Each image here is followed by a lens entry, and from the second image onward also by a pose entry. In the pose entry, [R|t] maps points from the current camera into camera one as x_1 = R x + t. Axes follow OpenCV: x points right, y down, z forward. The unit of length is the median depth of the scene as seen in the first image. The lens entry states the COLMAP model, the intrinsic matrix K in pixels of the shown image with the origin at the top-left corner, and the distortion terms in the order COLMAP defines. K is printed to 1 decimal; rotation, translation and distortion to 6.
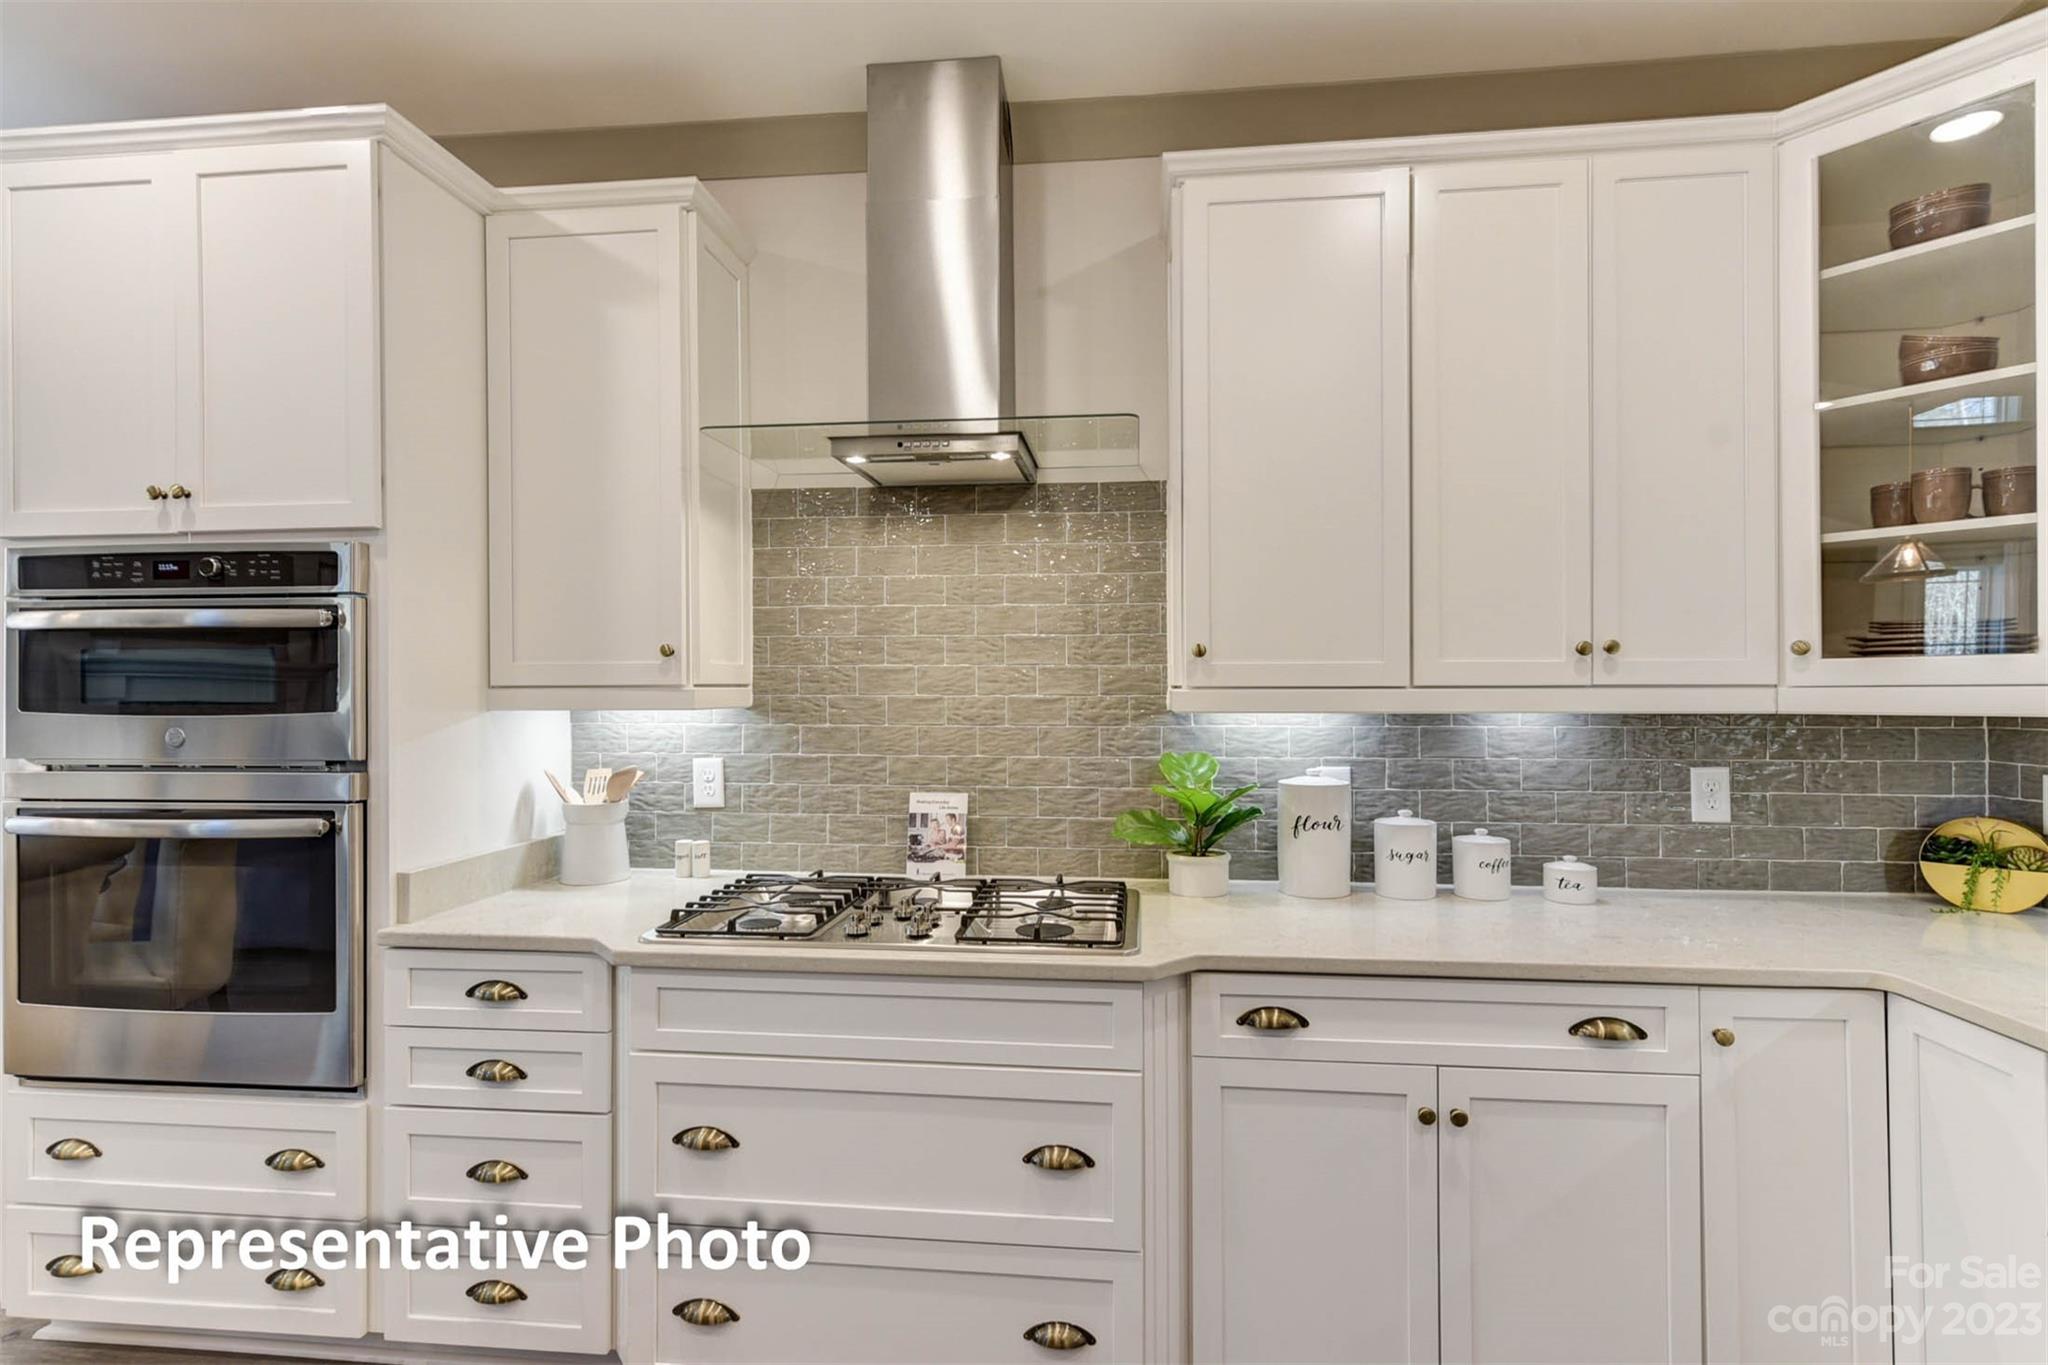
lens RADIAL K [[959.4, 0, 1024.9], [0, 959.4, 688.9], [0, 0, 1]] dist [0.005377, 0.000278]
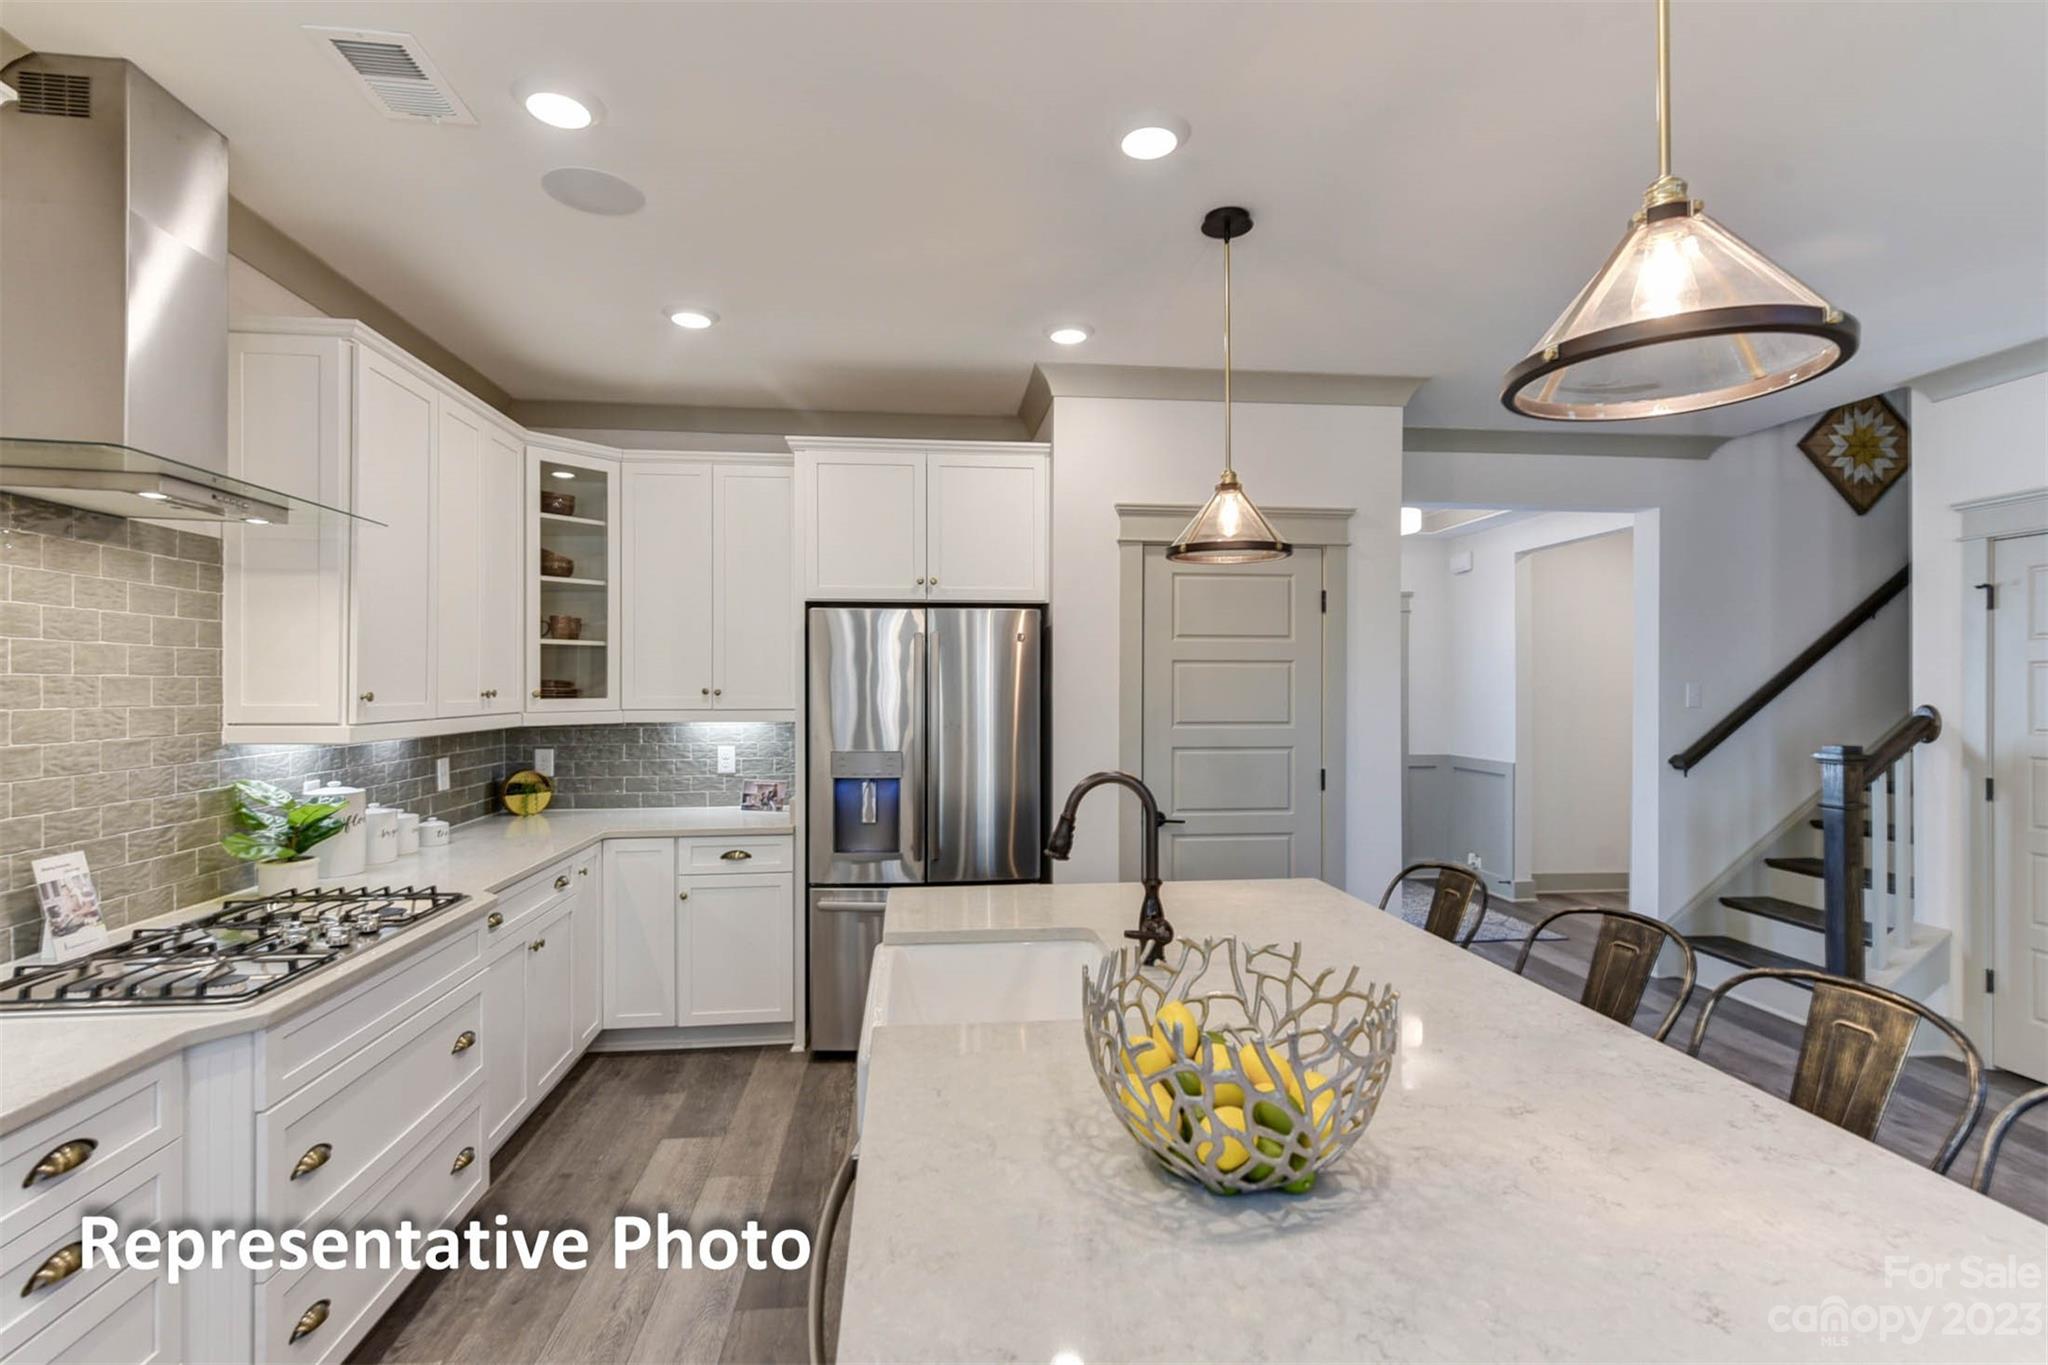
lens RADIAL K [[967.7, 0, 1033.1], [0, 967.7, 687.6], [0, 0, 1]] dist [0.003644, 0.000161]
pose [[-0.224151, -0.002383, 0.974552, -1.219487], [-0.003153, 0.999994, 0.001720, -0.052106], [-0.974549, -0.002687, -0.224157, 0.352285]]
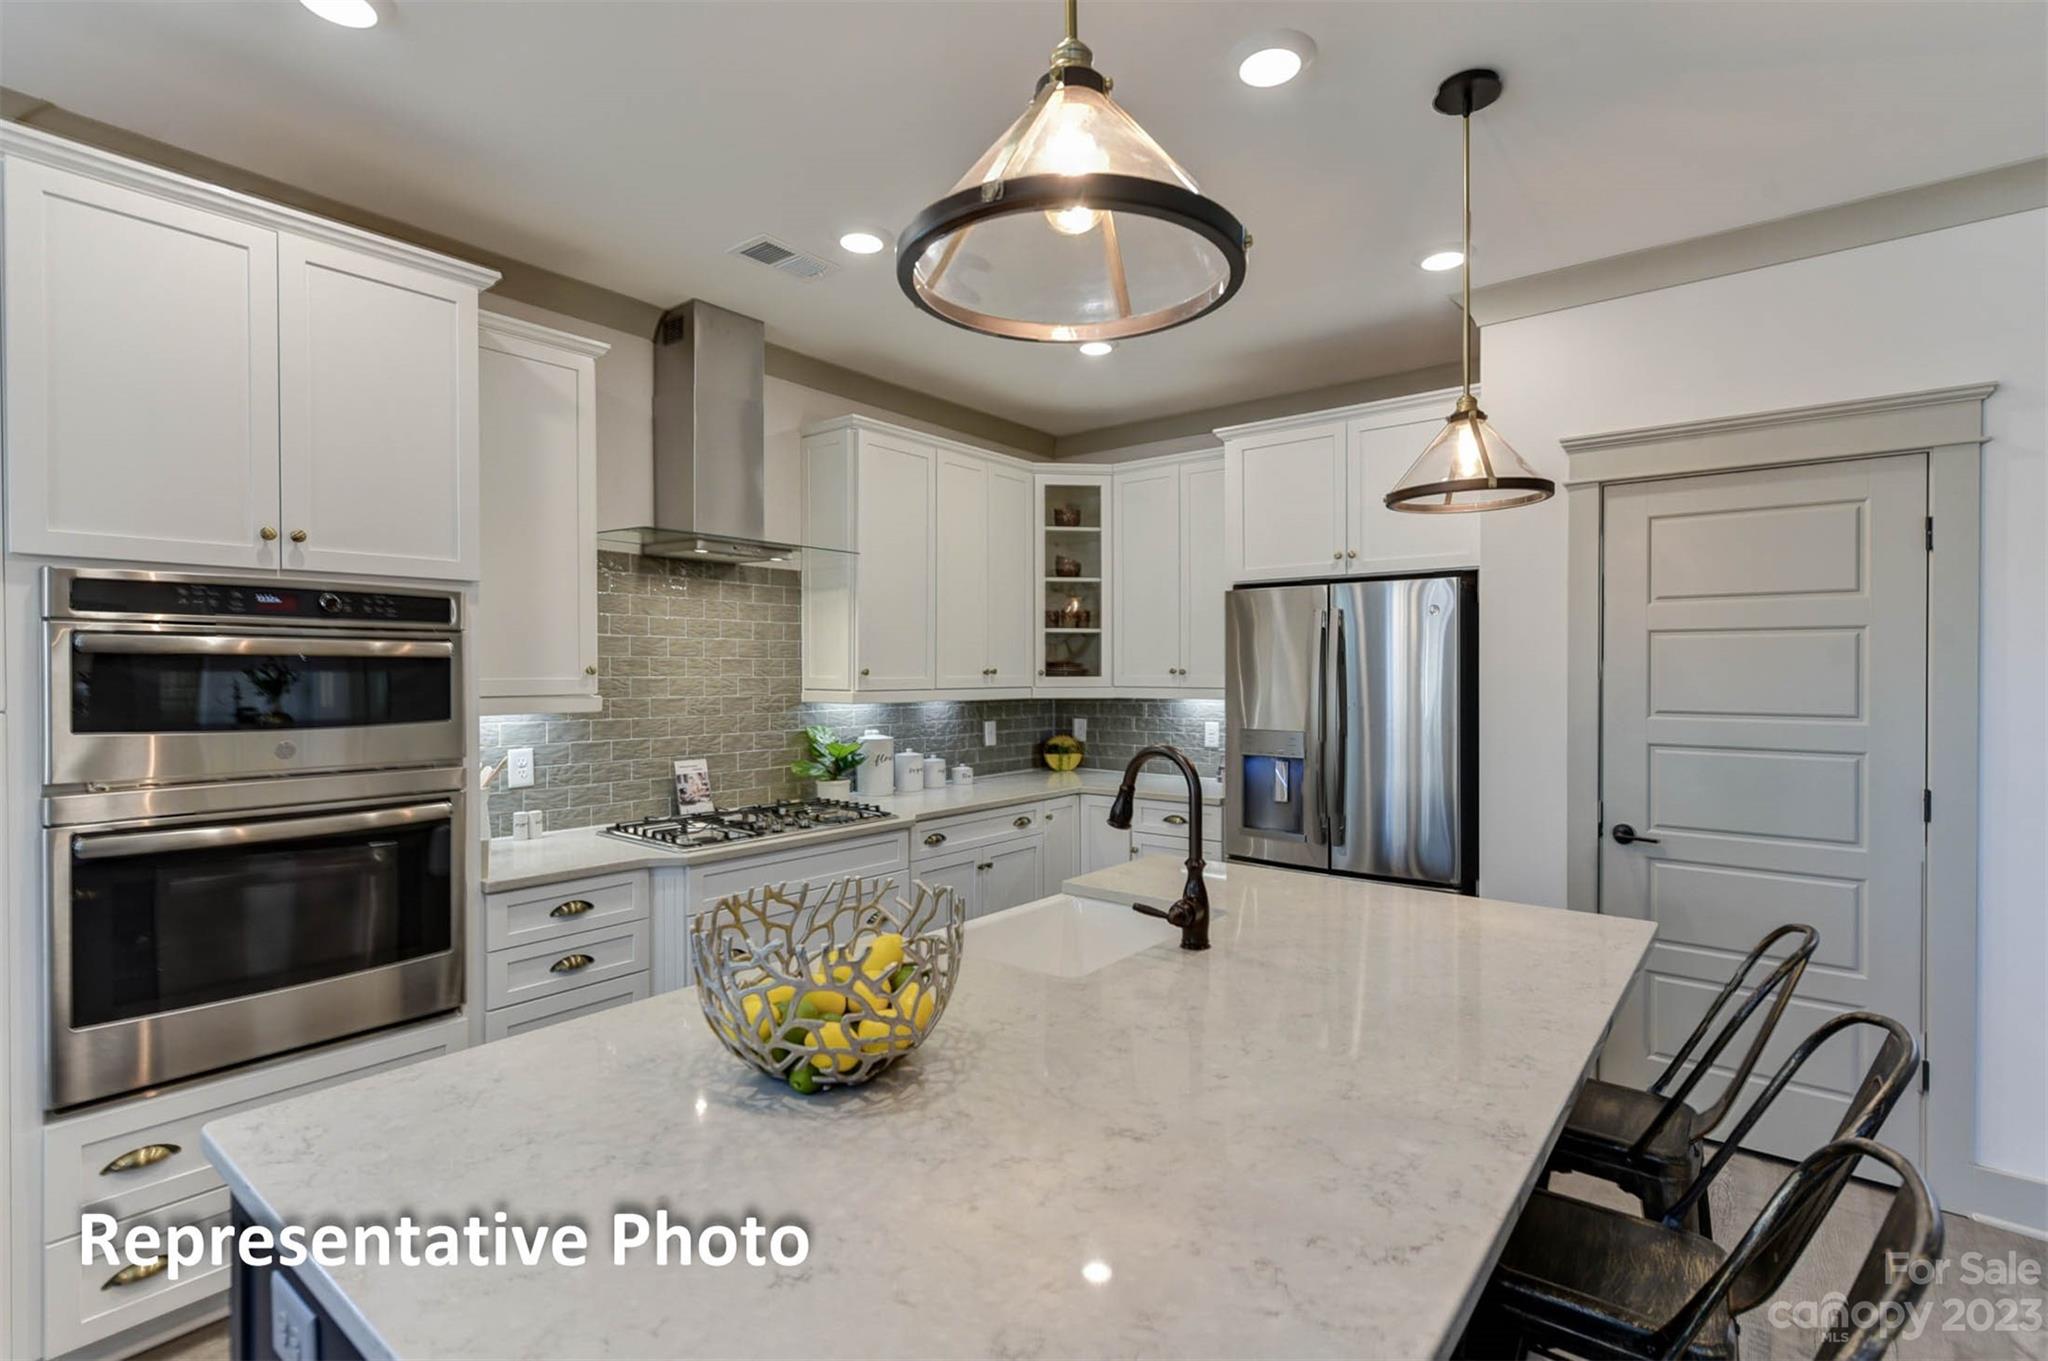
lens RADIAL K [[966.9, 0, 1024.0], [0, 966.9, 680.5], [0, 0, 1]] dist [0.001791, 0.000170]
pose [[0.538083, -0.007210, 0.842861, -1.172274], [-0.003834, 0.999932, 0.011002, -0.040749], [-0.842883, -0.009152, 0.538018, -0.300319]]
